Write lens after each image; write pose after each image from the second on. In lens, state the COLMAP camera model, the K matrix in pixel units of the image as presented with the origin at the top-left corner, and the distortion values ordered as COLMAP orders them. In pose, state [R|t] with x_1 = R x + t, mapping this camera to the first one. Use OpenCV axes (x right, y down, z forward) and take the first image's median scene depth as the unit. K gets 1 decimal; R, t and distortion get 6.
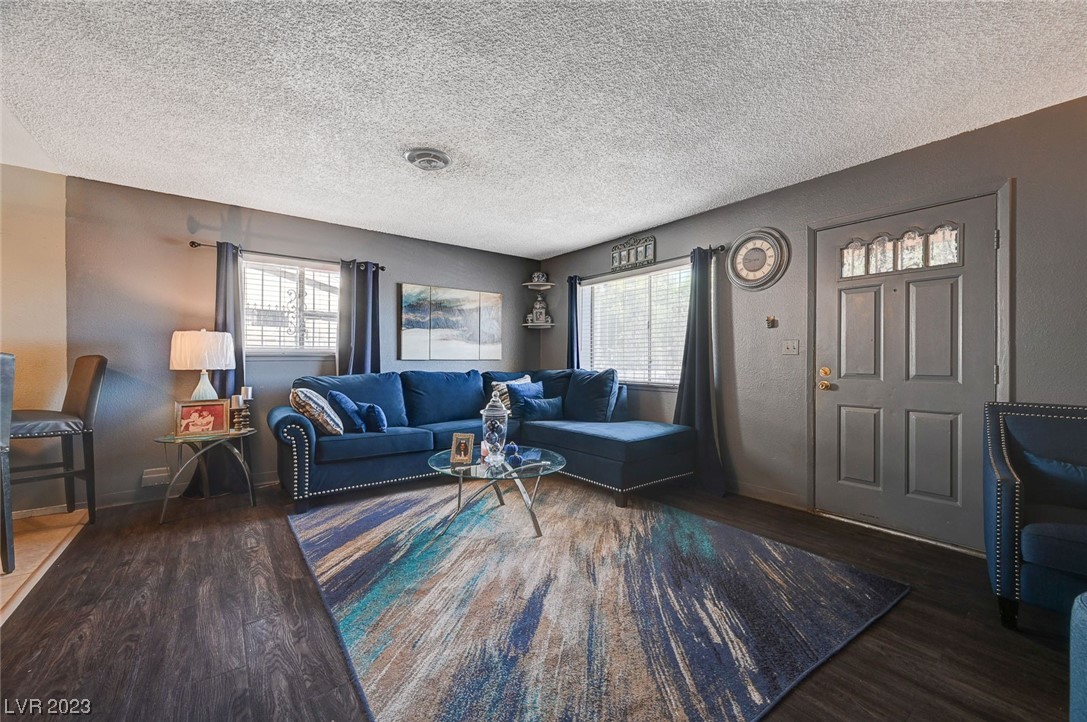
lens RADIAL K [[432.0, 0, 549.5], [0, 432.0, 358.8], [0, 0, 1]] dist [-0.001144, -0.000005]
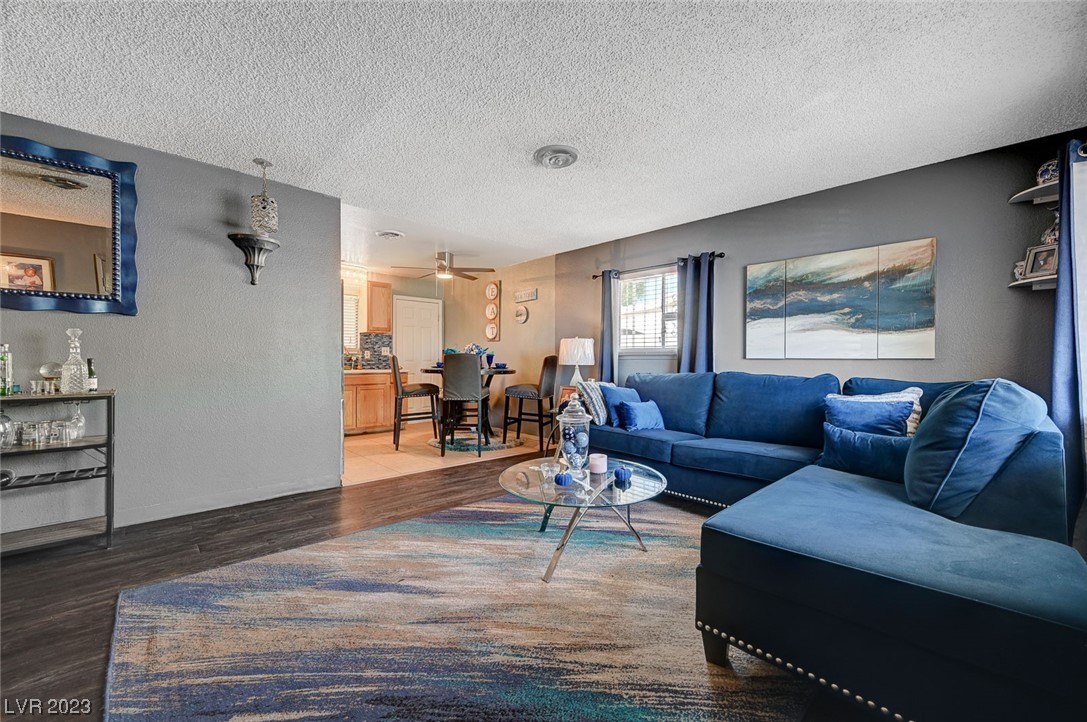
lens RADIAL K [[432.0, 0, 550.6], [0, 432.0, 360.8], [0, 0, 1]] dist [-0.001144, -0.000005]
pose [[0.106863, 0.003631, -0.994267, 0.664124], [-0.003078, 0.999990, 0.003321, 0.008021], [0.994269, 0.002705, 0.106873, 0.812270]]
